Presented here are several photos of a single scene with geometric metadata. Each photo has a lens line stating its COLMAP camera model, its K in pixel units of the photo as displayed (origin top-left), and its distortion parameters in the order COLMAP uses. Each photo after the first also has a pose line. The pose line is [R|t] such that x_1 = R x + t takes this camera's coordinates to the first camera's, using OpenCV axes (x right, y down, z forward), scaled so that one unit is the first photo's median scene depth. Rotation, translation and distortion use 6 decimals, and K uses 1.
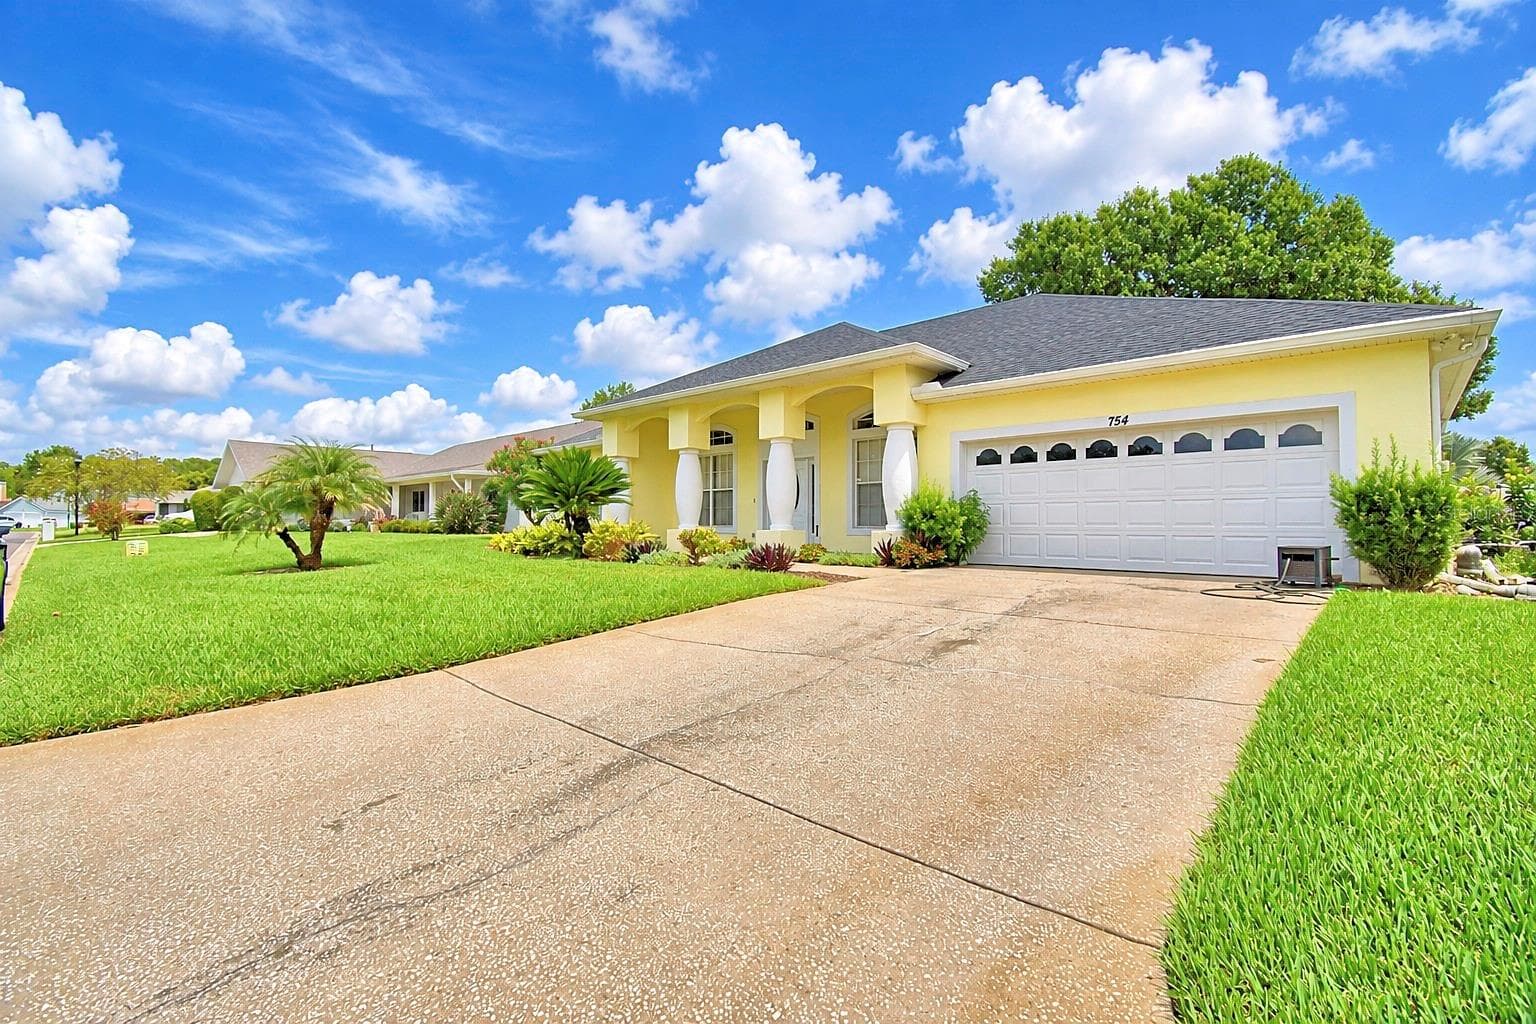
lens RADIAL K [[674.0, 0, 768.0], [0, 674.0, 512.0], [0, 0, 1]] dist [0.001487, -0.012827]
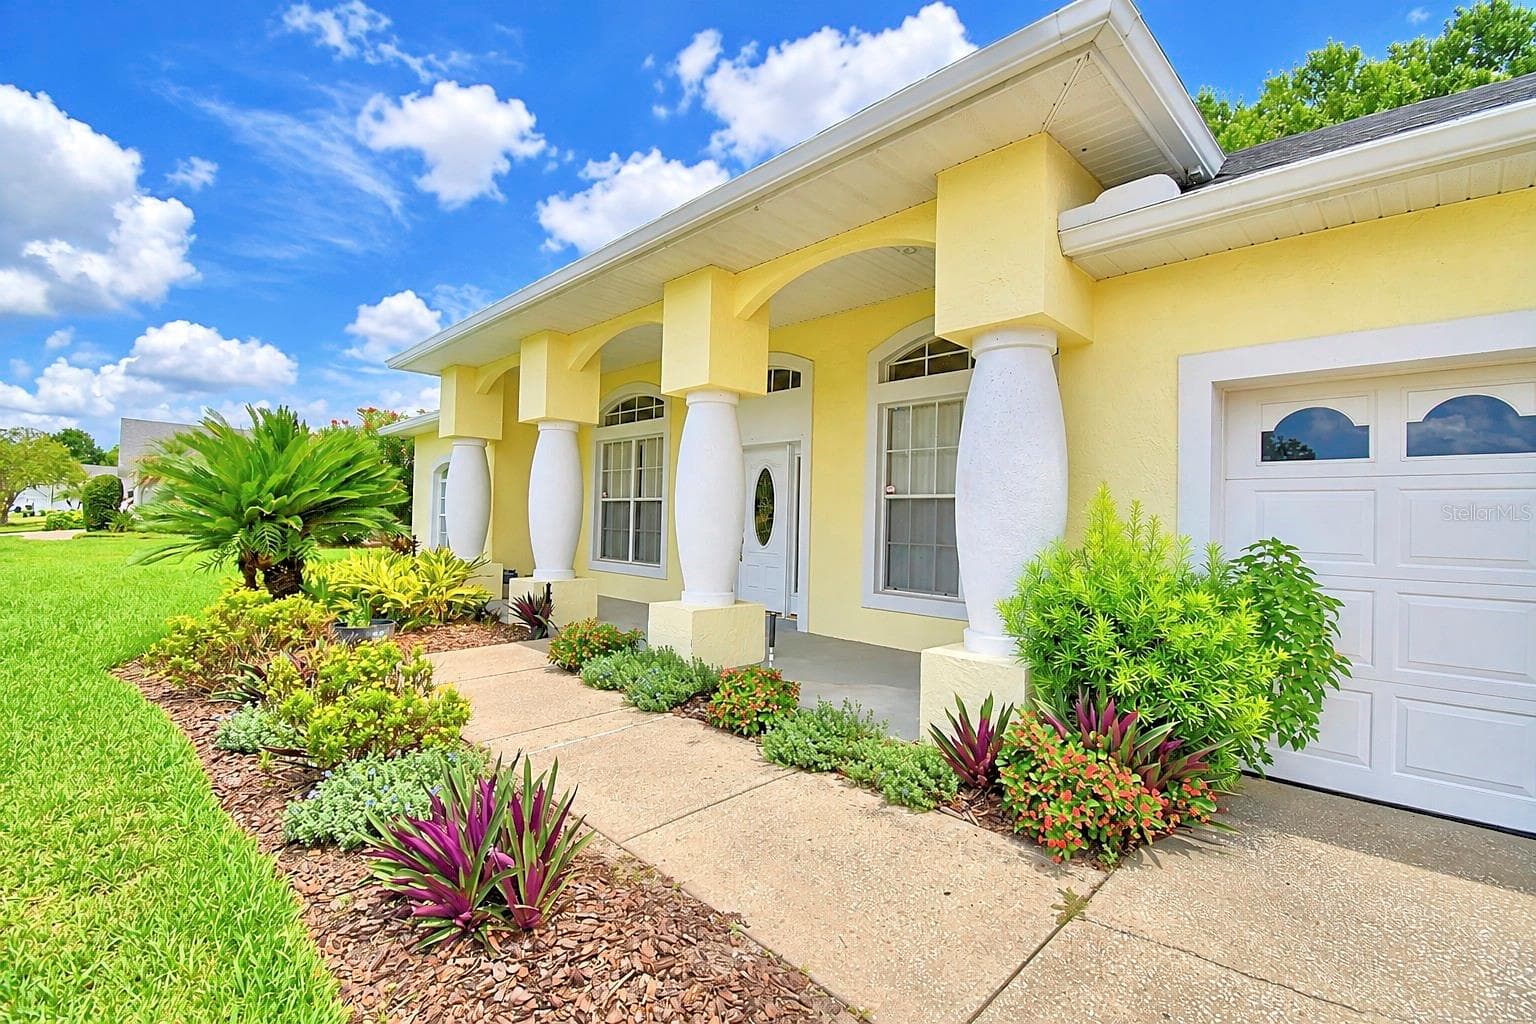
lens RADIAL K [[674.0, 0, 768.0], [0, 674.0, 512.0], [0, 0, 1]] dist [0.001487, -0.012827]
pose [[0.998628, 0.020798, -0.048058, 0.079336], [-0.020600, 0.999777, 0.004604, -0.035563], [0.048143, -0.003607, 0.998834, 0.573095]]
